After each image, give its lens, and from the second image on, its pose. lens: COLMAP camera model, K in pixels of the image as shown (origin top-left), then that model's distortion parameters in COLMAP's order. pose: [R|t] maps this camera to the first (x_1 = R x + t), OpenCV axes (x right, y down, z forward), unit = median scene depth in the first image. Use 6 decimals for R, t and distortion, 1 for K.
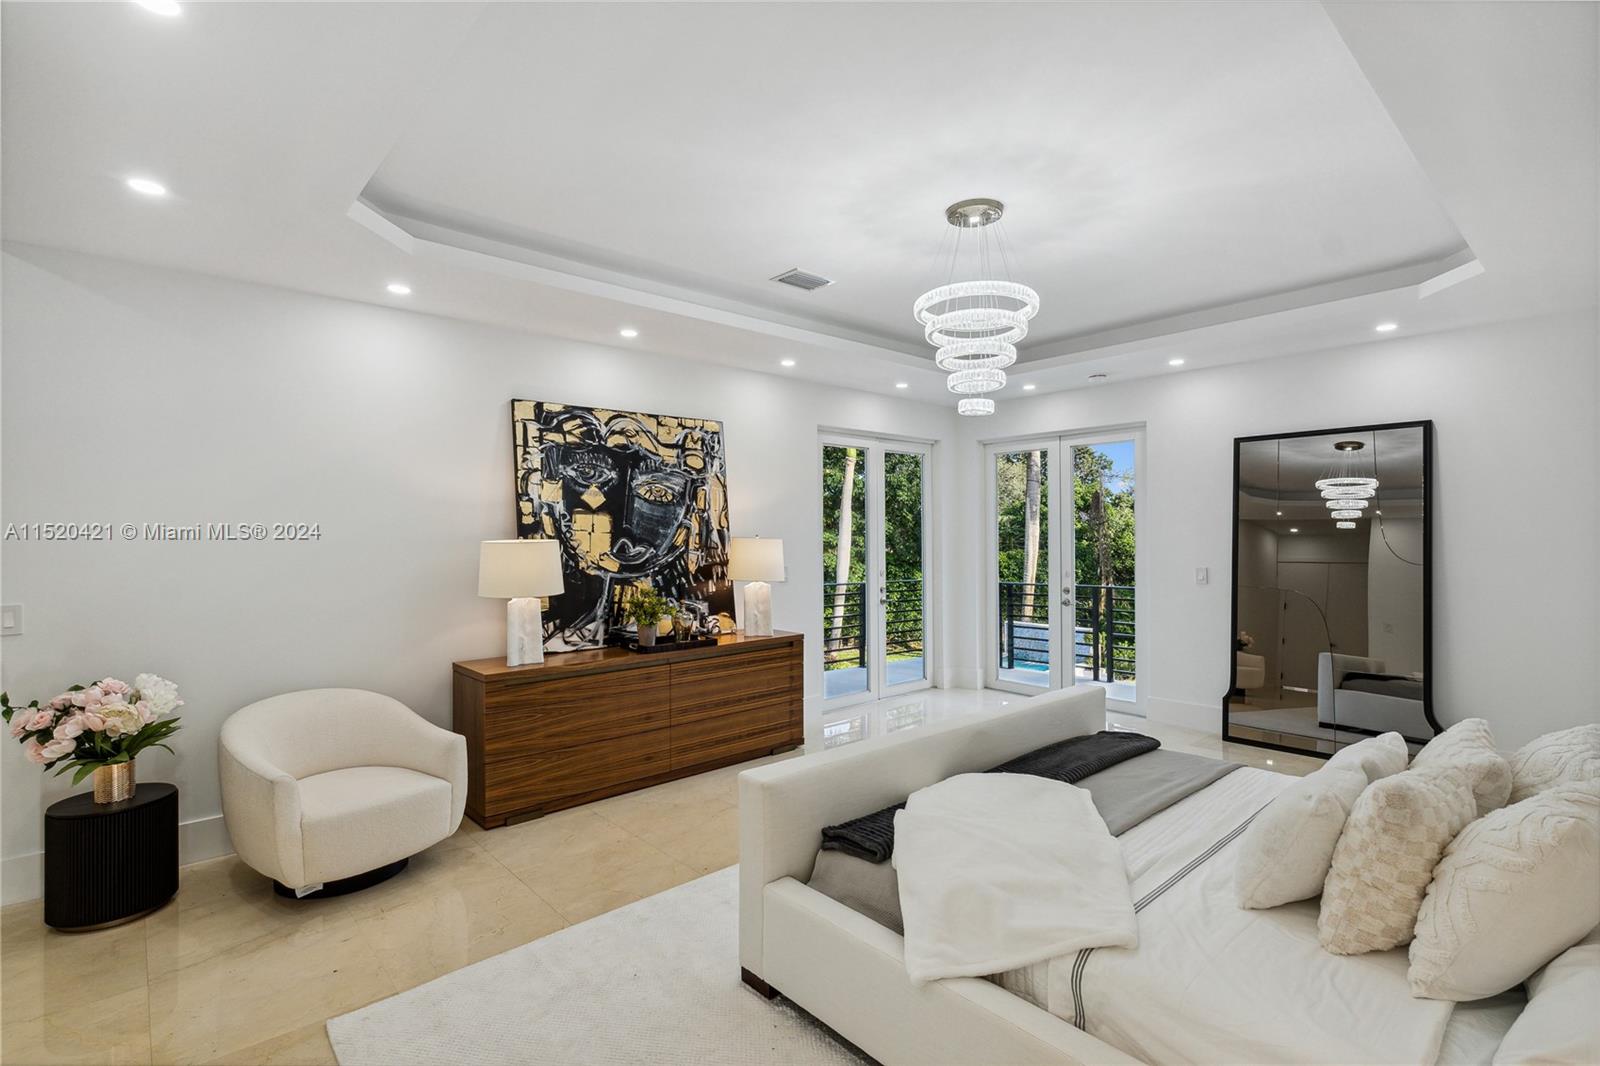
lens RADIAL K [[748.4, 0, 799.1], [0, 748.4, 527.0], [0, 0, 1]] dist [-0.003380, 0.000431]
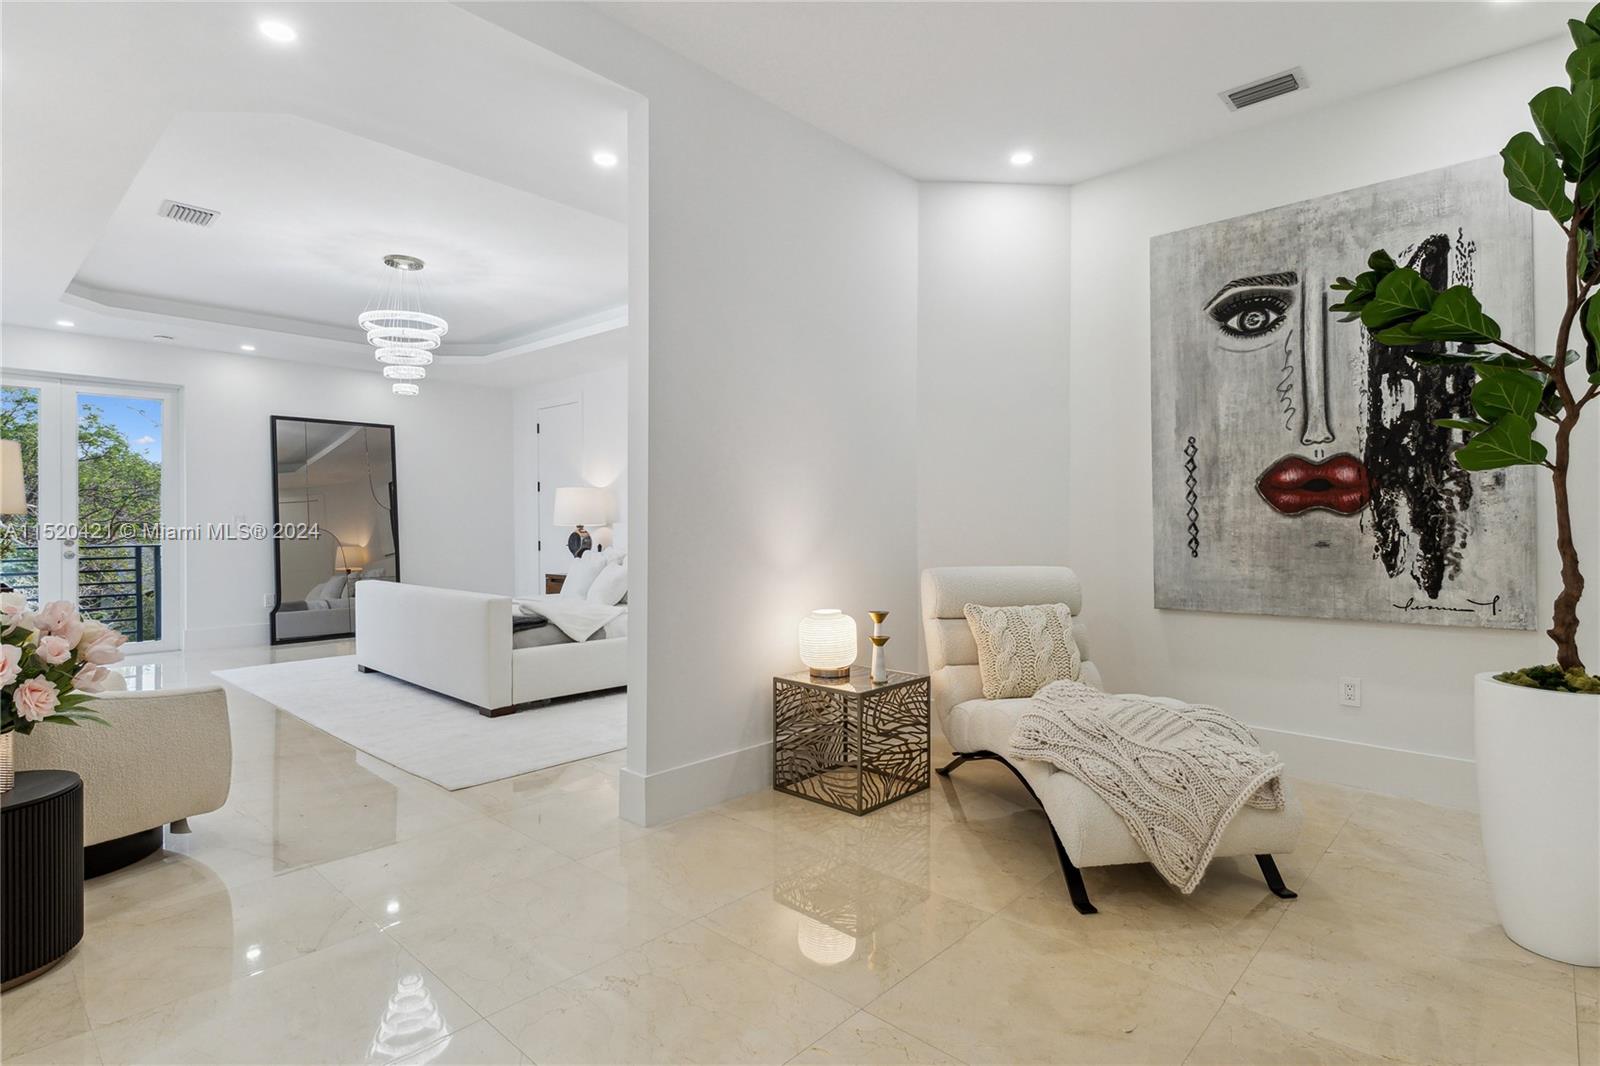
lens RADIAL K [[825.8, 0, 800.0], [0, 825.8, 533.0], [0, 0, 1]] dist [0.000180, -0.000352]
pose [[-0.126951, -0.005231, 0.991895, -1.006313], [-0.004987, 0.999977, 0.004635, 0.079646], [-0.991896, -0.004359, -0.126974, 0.261326]]
